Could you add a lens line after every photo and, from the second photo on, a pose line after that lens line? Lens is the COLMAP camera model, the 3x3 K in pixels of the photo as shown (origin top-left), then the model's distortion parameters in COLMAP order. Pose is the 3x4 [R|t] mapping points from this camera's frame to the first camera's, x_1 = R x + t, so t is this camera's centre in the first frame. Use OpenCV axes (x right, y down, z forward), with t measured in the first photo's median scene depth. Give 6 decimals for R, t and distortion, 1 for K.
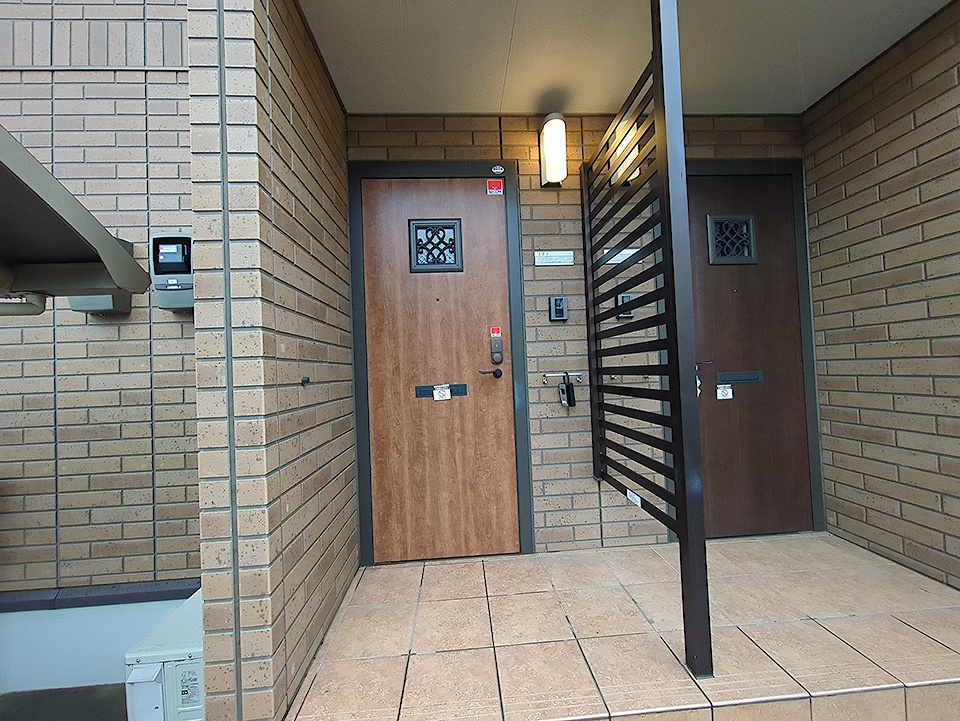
lens RADIAL K [[379.5, 0, 482.5], [0, 379.5, 360.0], [0, 0, 1]] dist [-0.001461, 0.002117]
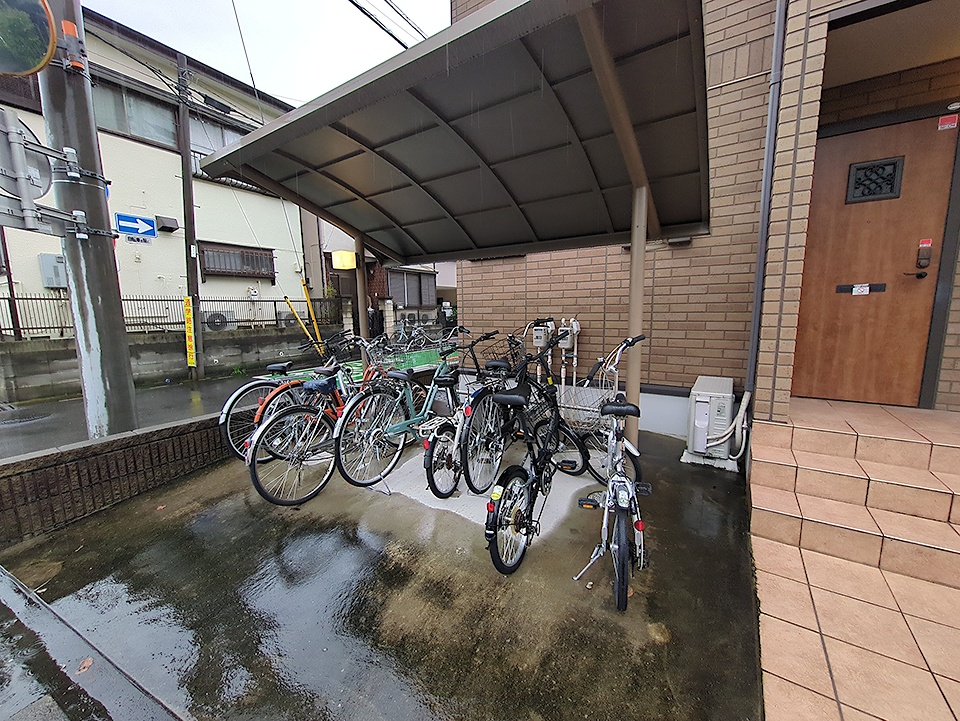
lens RADIAL K [[379.5, 0, 482.5], [0, 379.5, 360.0], [0, 0, 1]] dist [-0.001461, 0.002117]
pose [[0.798182, 0.111083, -0.592086, -0.368782], [-0.000896, 0.983070, 0.183229, 0.085013], [0.602416, -0.145719, 0.784768, -1.031131]]
